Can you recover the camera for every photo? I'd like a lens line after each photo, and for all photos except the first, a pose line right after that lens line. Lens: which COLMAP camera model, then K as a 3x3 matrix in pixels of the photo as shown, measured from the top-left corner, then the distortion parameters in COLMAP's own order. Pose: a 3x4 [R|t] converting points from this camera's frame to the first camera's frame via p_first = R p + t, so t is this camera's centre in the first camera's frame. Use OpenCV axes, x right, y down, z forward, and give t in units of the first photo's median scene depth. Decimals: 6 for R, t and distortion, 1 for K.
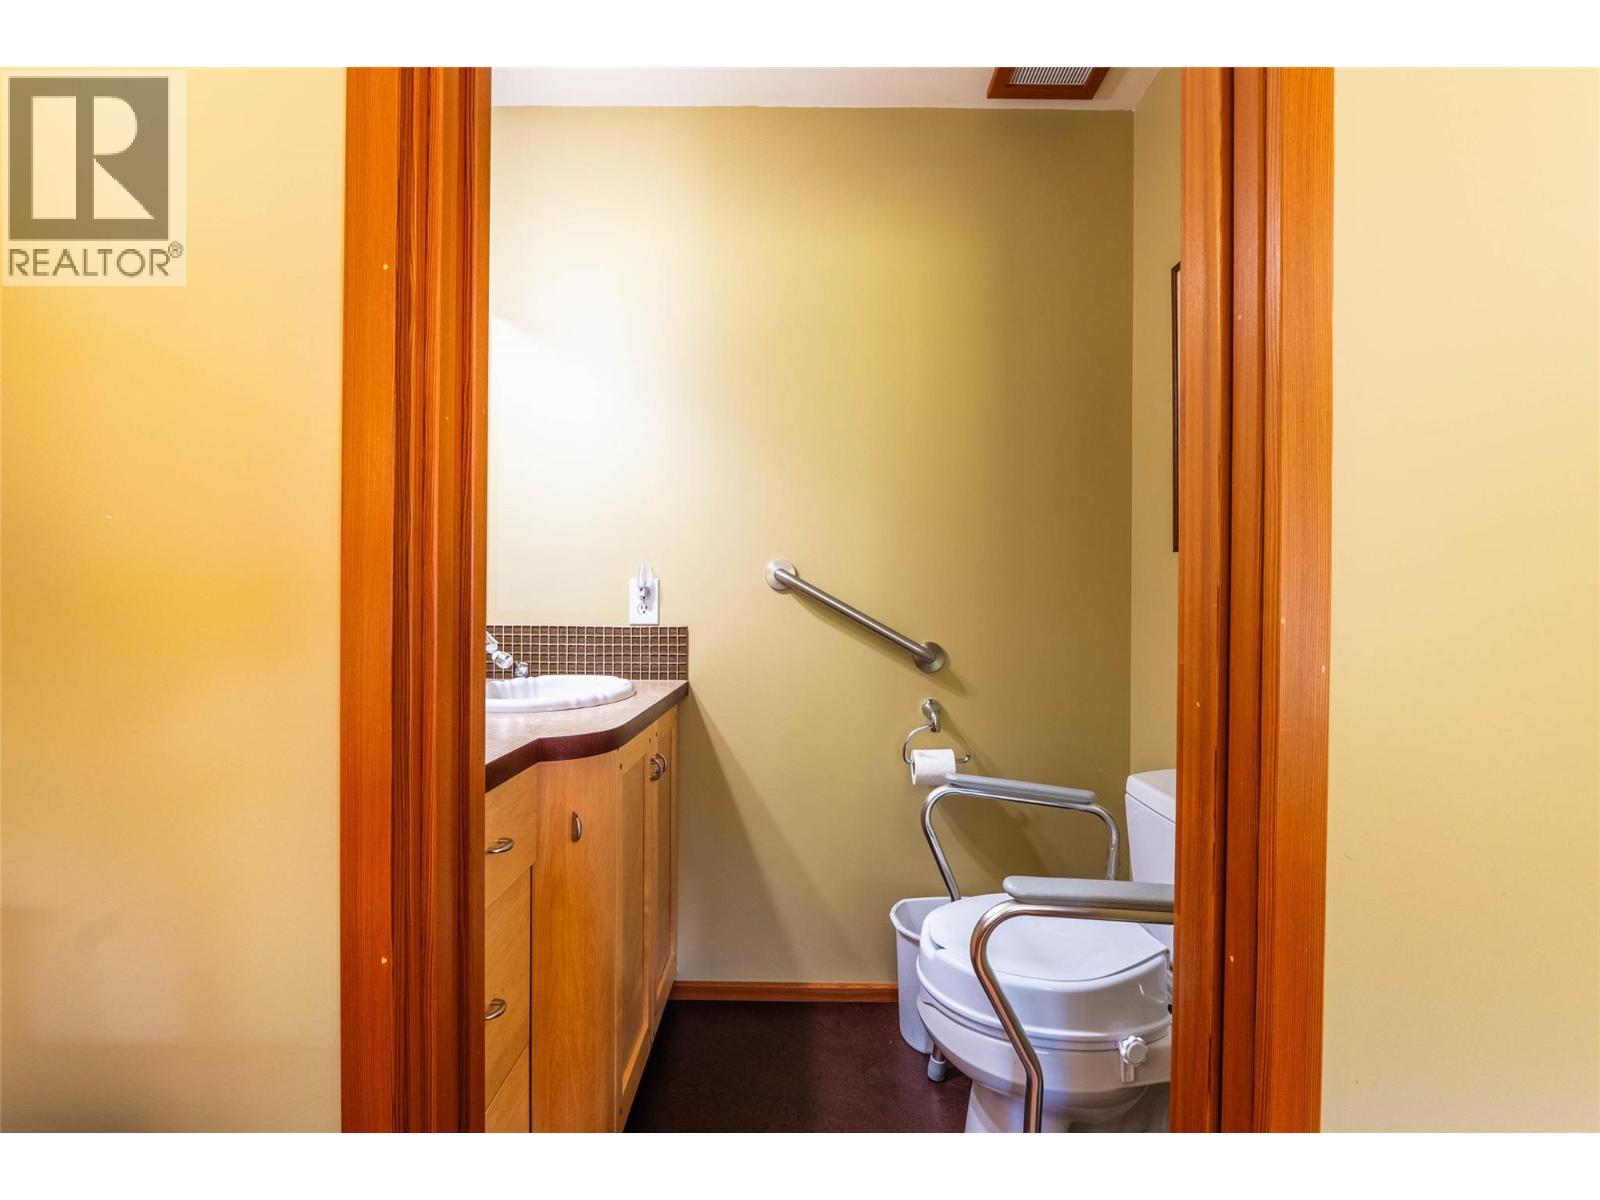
lens RADIAL K [[653.4, 0, 804.5], [0, 653.4, 599.4], [0, 0, 1]] dist [-0.014012, 0.001336]
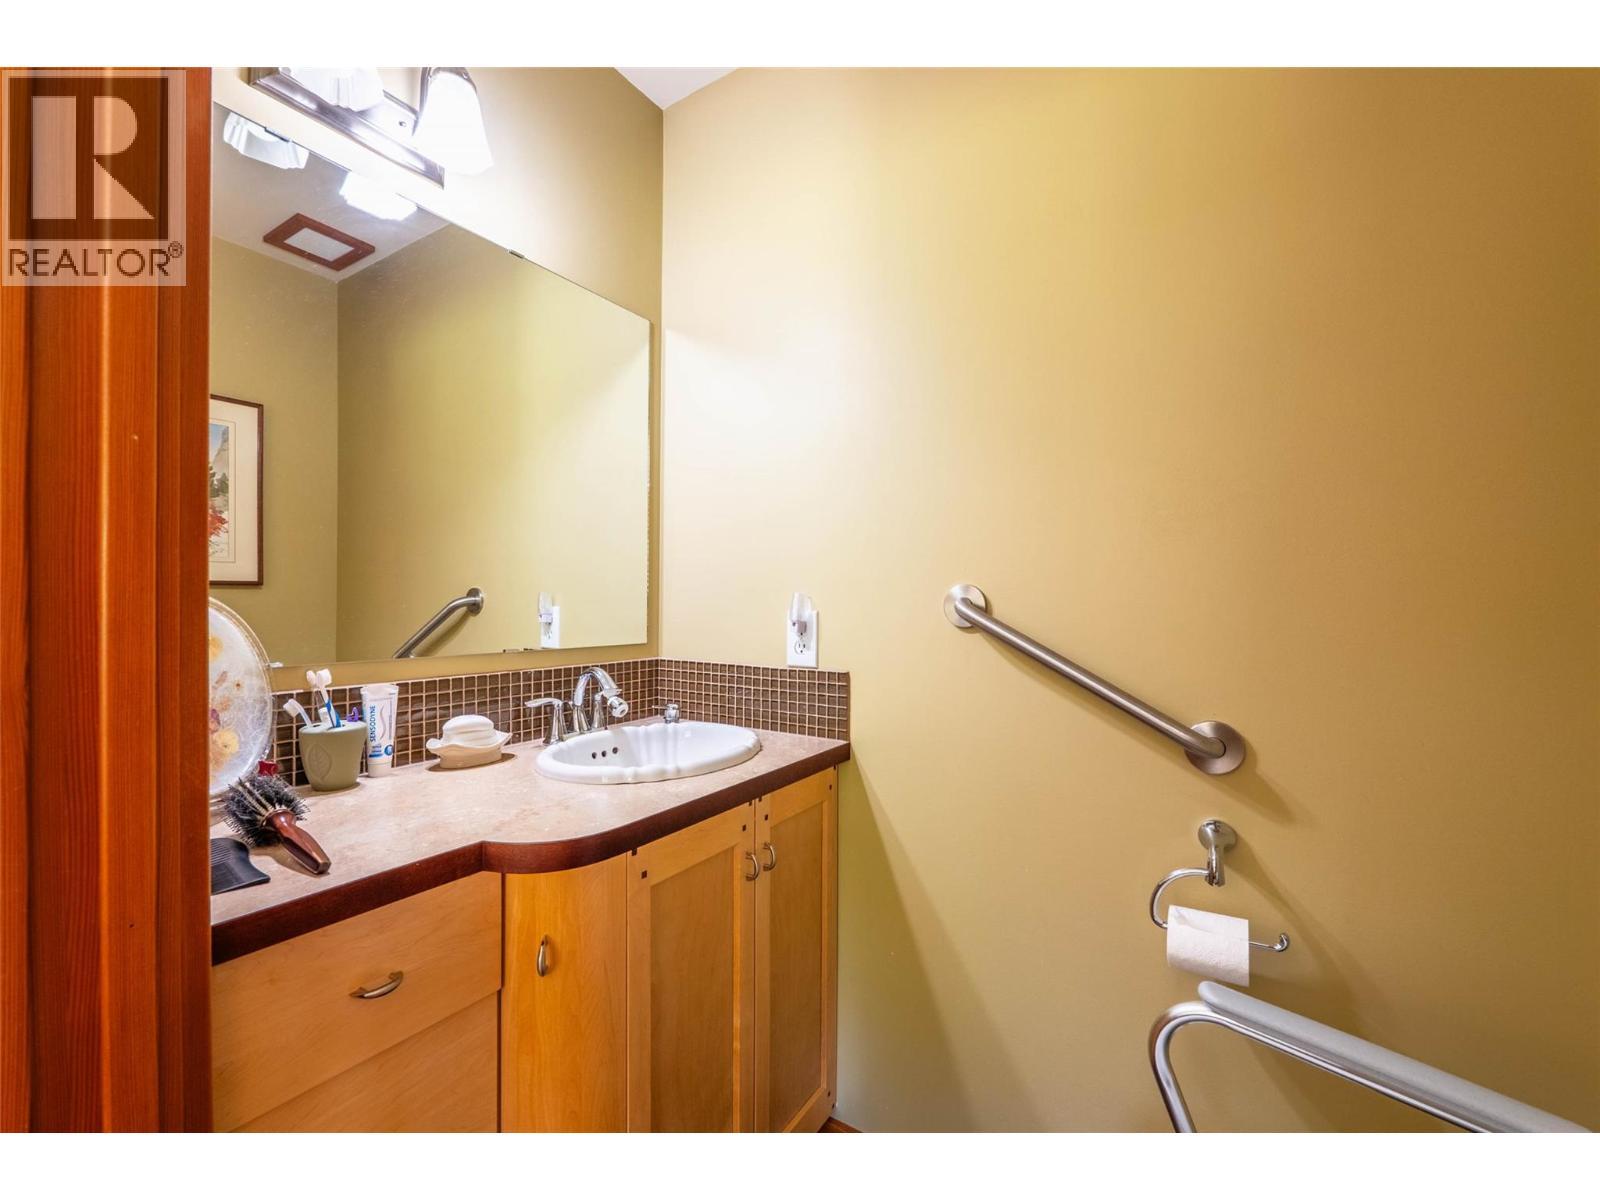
lens RADIAL K [[653.4, 0, 794.8], [0, 653.4, 606.2], [0, 0, 1]] dist [-0.014012, 0.001336]
pose [[0.849095, 0.002404, -0.528235, 0.177929], [-0.001872, 0.999997, 0.001541, -0.038348], [0.528237, -0.000319, 0.849097, 0.305482]]
